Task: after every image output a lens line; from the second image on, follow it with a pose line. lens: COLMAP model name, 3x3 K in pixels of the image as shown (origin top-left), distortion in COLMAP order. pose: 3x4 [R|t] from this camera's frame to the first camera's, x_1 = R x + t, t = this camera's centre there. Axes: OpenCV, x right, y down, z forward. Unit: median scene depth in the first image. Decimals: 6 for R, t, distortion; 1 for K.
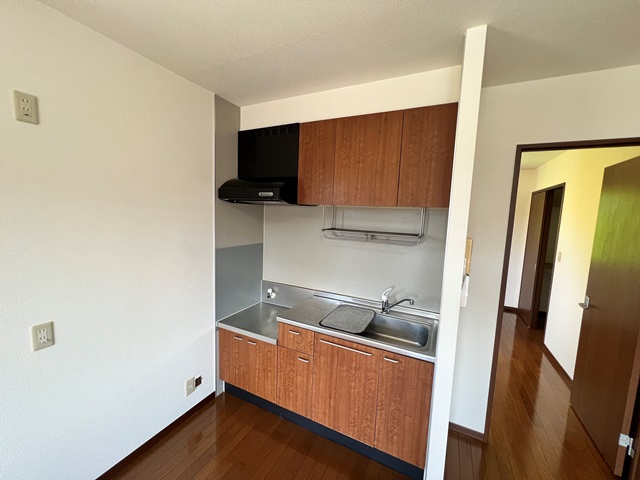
lens RADIAL K [[258.5, 0, 320.1], [0, 258.5, 239.6], [0, 0, 1]] dist [0.003364, -0.000869]
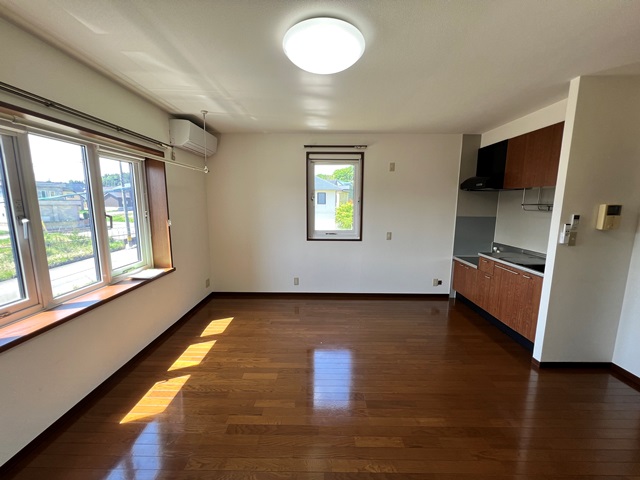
lens RADIAL K [[258.5, 0, 317.5], [0, 258.5, 241.3], [0, 0, 1]] dist [0.003364, -0.000869]
pose [[0.427819, 0.097260, -0.898617, 0.870320], [-0.079788, 0.994376, 0.069638, 0.164369], [0.900336, 0.041906, 0.433173, -0.714427]]
